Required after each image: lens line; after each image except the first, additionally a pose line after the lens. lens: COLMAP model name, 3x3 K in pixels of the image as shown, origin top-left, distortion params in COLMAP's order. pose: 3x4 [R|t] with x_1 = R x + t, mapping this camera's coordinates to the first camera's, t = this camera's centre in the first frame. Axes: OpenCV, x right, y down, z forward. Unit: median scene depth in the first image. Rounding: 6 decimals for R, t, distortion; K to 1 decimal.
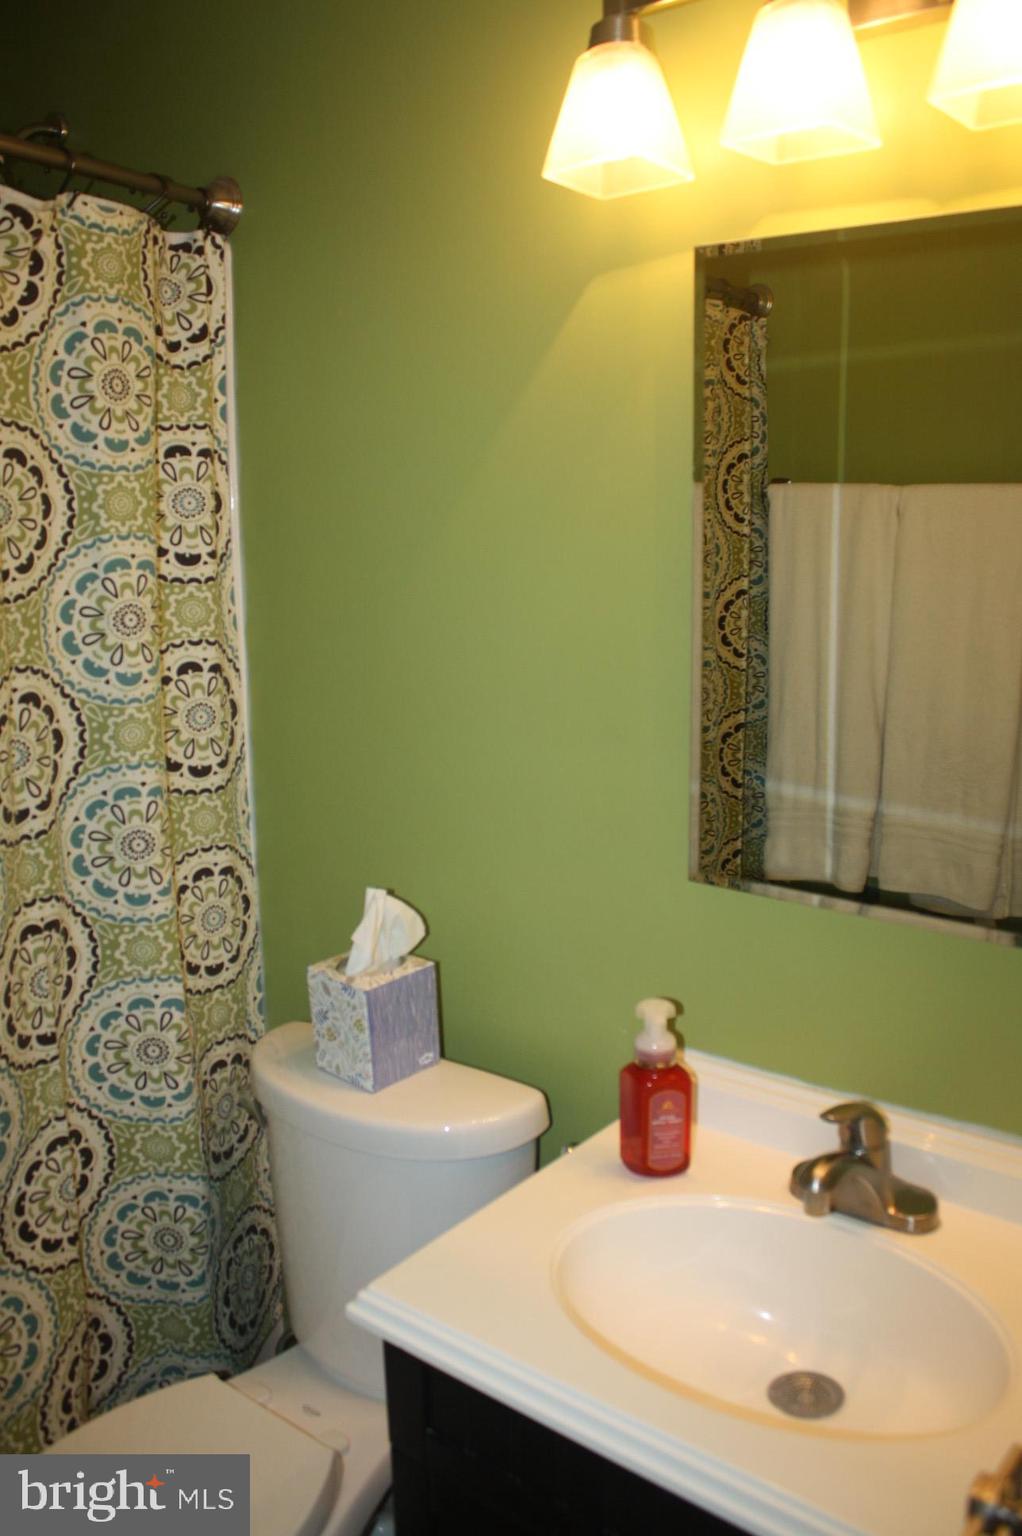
lens RADIAL K [[1279.5, 0, 511.8], [0, 1279.5, 751.8], [0, 0, 1]] dist [-0.163927, 0.139035]
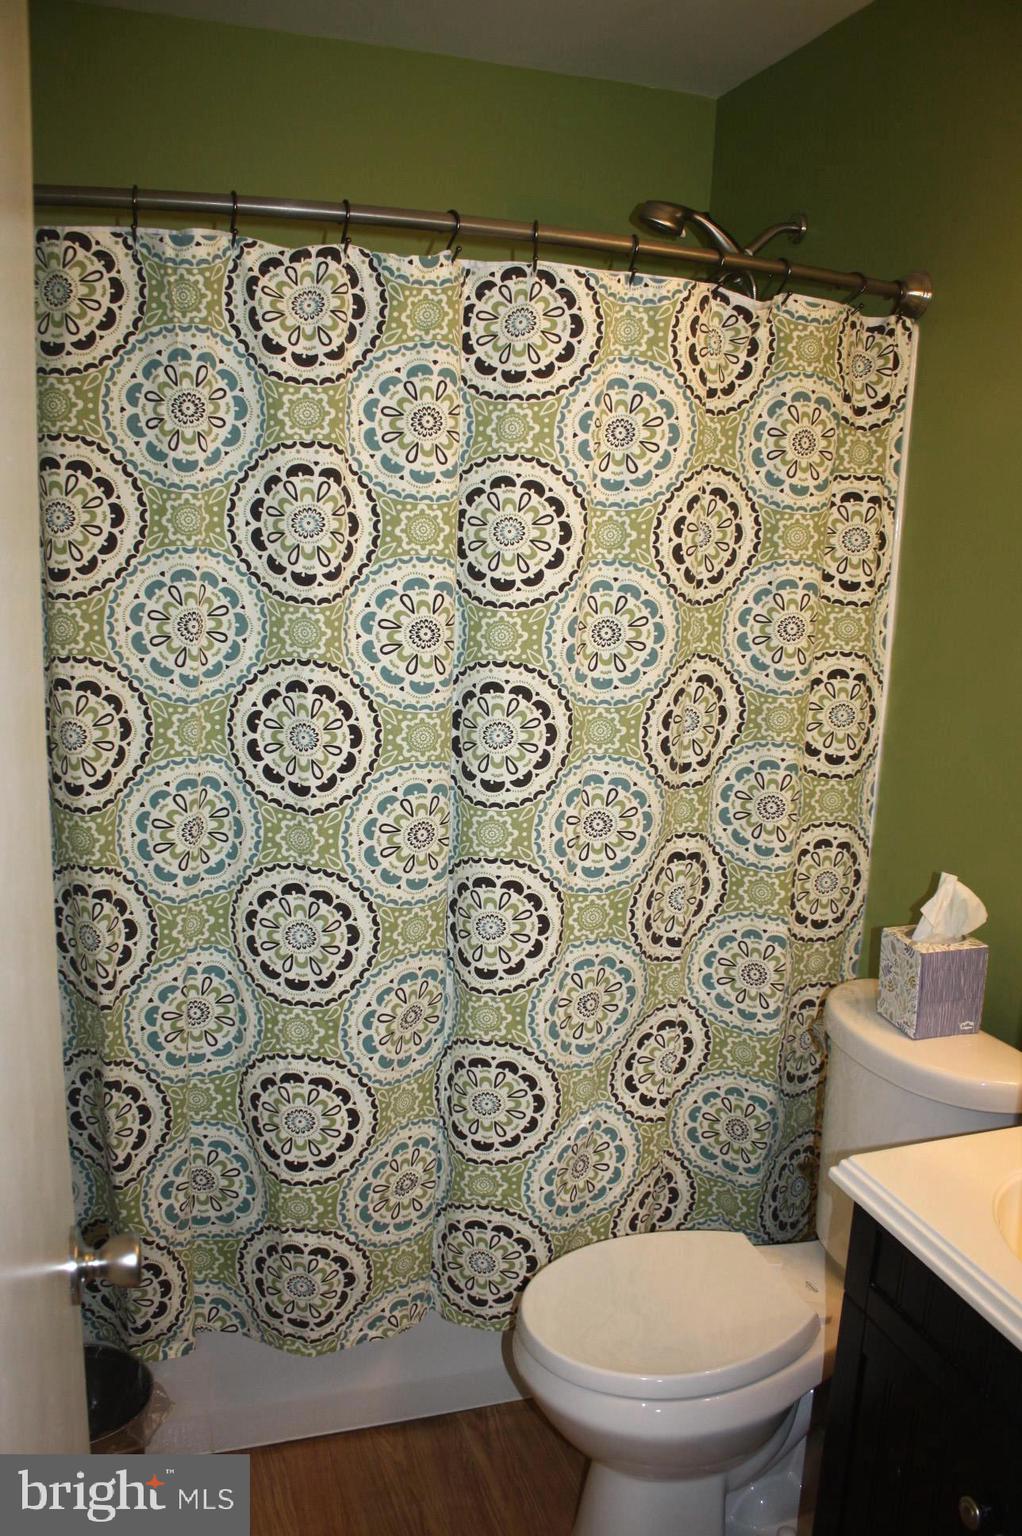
lens RADIAL K [[1279.5, 0, 500.8], [0, 1279.5, 775.8], [0, 0, 1]] dist [-0.163927, 0.139035]
pose [[0.830706, 0.155358, -0.534594, 0.154508], [-0.155268, 0.986824, 0.045509, 0.027830], [0.534620, 0.045201, 0.843883, -0.215396]]
